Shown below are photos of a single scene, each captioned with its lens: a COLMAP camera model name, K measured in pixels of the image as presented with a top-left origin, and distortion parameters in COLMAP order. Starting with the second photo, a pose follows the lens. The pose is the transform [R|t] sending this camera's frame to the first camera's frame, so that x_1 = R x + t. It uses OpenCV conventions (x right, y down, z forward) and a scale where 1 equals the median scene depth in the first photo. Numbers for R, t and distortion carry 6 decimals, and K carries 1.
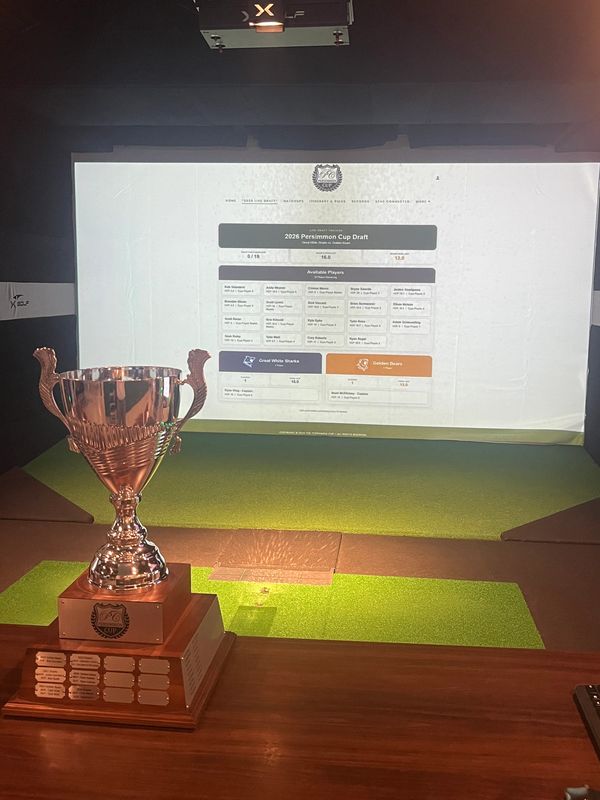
lens RADIAL K [[817.6, 0, 304.4], [0, 817.6, 395.9], [0, 0, 1]] dist [0.053012, 0.004499]
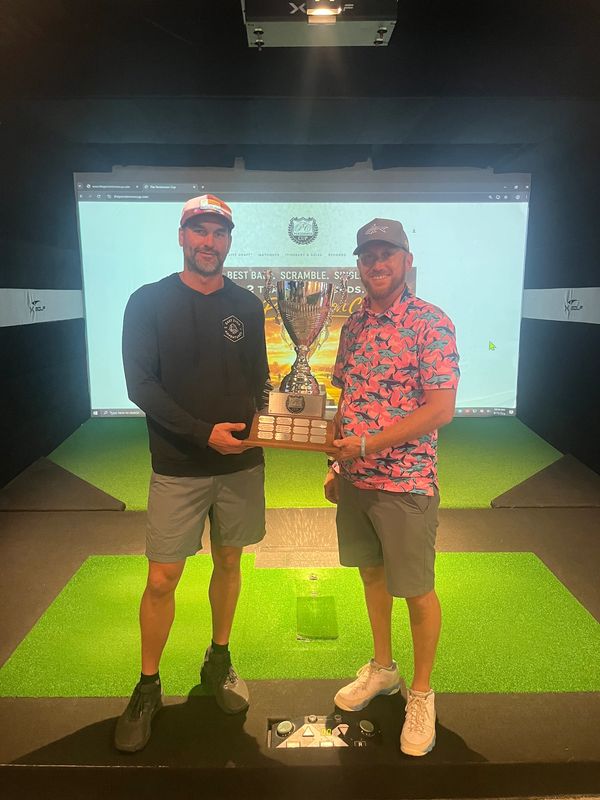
lens RADIAL K [[604.9, 0, 305.9], [0, 604.9, 402.4], [0, 0, 1]] dist [0.034559, -0.004276]
pose [[0.992708, -0.035655, 0.115147, -0.113200], [0.030203, 0.998354, 0.048753, -0.021077], [-0.116696, -0.044920, 0.992151, 0.188772]]
